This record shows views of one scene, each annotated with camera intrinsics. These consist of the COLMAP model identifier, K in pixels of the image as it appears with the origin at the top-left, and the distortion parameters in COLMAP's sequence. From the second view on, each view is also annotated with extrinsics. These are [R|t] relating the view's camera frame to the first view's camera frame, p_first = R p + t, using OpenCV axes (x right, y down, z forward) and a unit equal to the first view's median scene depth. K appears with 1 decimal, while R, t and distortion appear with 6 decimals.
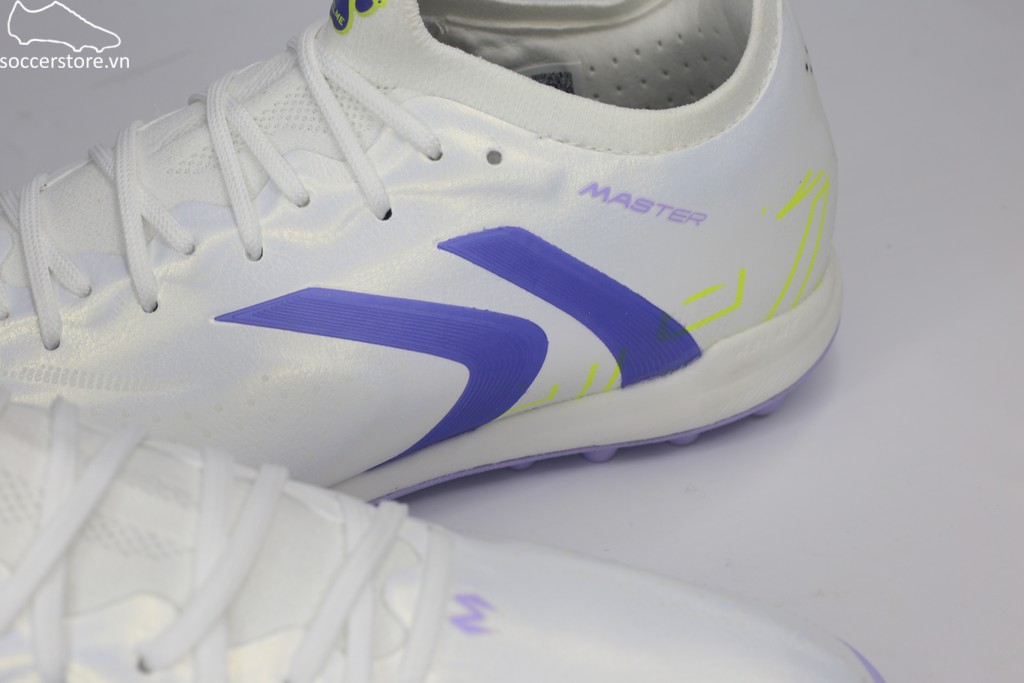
lens RADIAL K [[1703.3, 0, 512.0], [0, 1703.3, 341.5], [0, 0, 1]] dist [-0.158238, -0.045508]
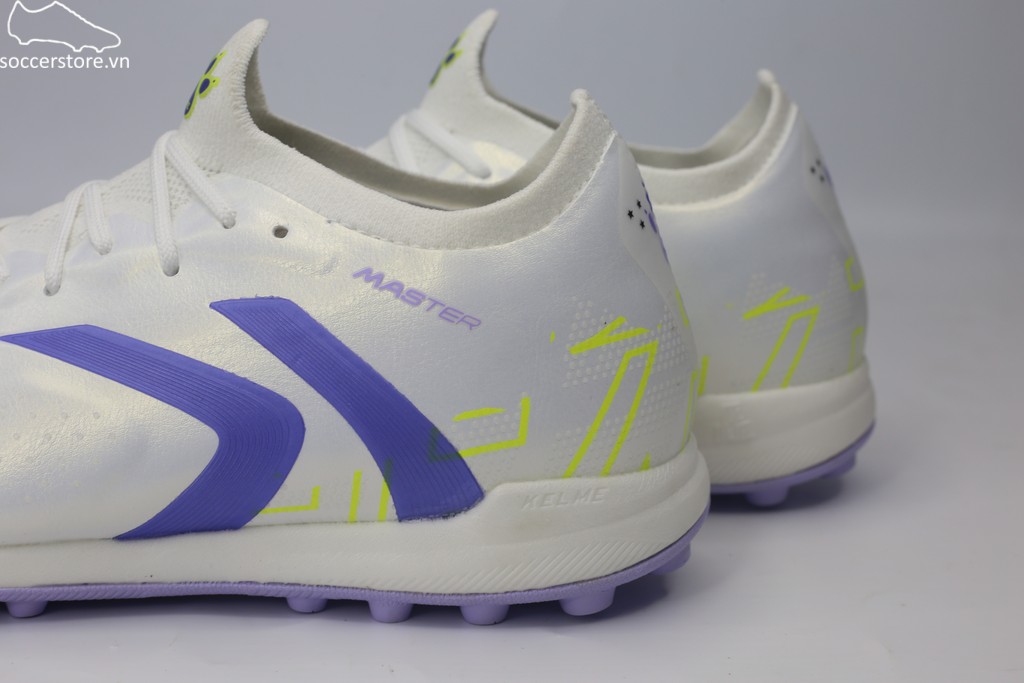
lens RADIAL K [[1703.3, 0, 512.0], [0, 1703.3, 341.5], [0, 0, 1]] dist [-0.158238, -0.045508]
pose [[0.941978, 0.093909, -0.322270, 0.452217], [-0.225112, 0.888904, -0.398966, 0.324989], [0.249000, 0.448364, 0.858469, 0.175307]]
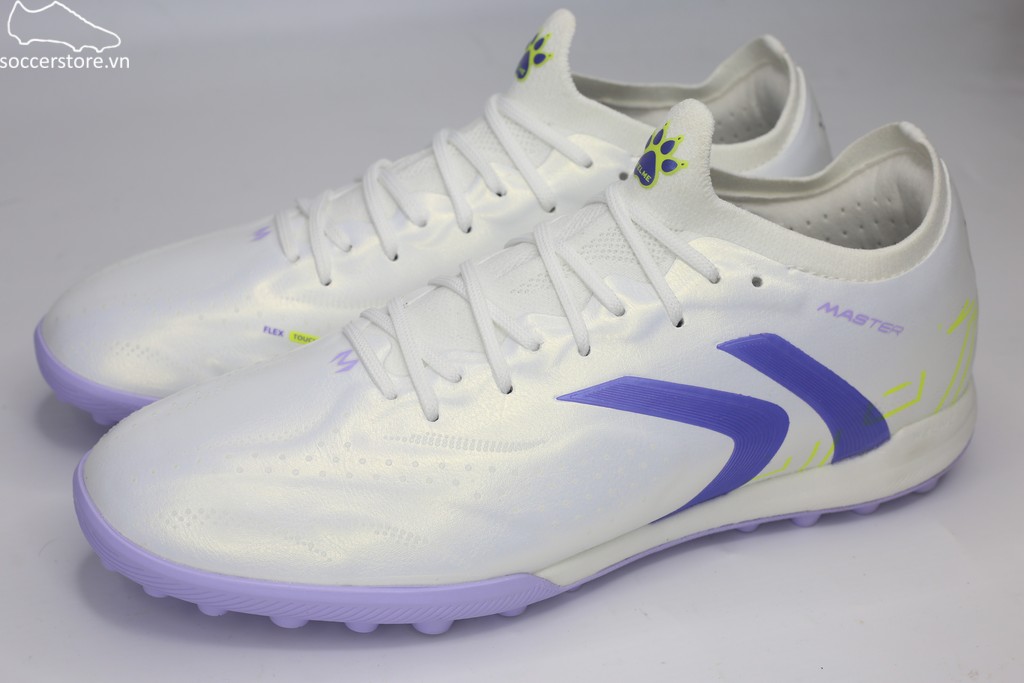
lens RADIAL K [[1703.3, 0, 512.0], [0, 1703.3, 341.5], [0, 0, 1]] dist [-0.158238, -0.045508]
pose [[0.997884, 0.003939, 0.064907, -0.288844], [0.005613, 0.989220, -0.146327, 0.133574], [-0.064783, 0.146381, 0.987105, -0.313144]]
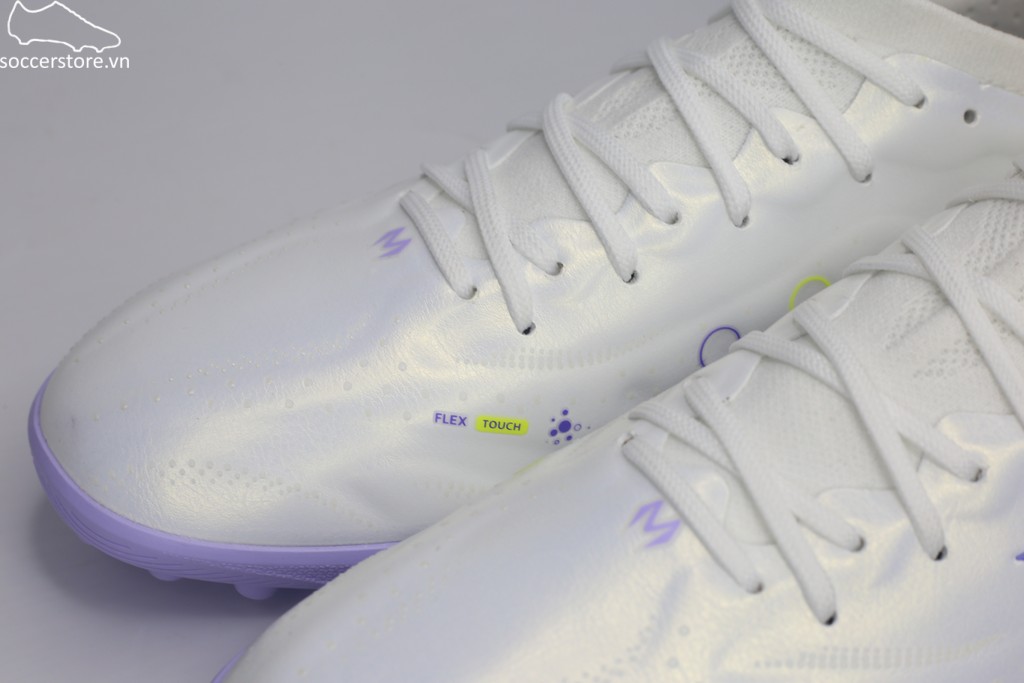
lens RADIAL K [[1703.3, 0, 512.0], [0, 1703.3, 341.5], [0, 0, 1]] dist [-0.158238, -0.045508]
pose [[0.977242, -0.091118, 0.191562, -0.533294], [0.086067, 0.995690, 0.034543, -0.157780], [-0.193884, -0.017270, 0.980872, 0.265813]]
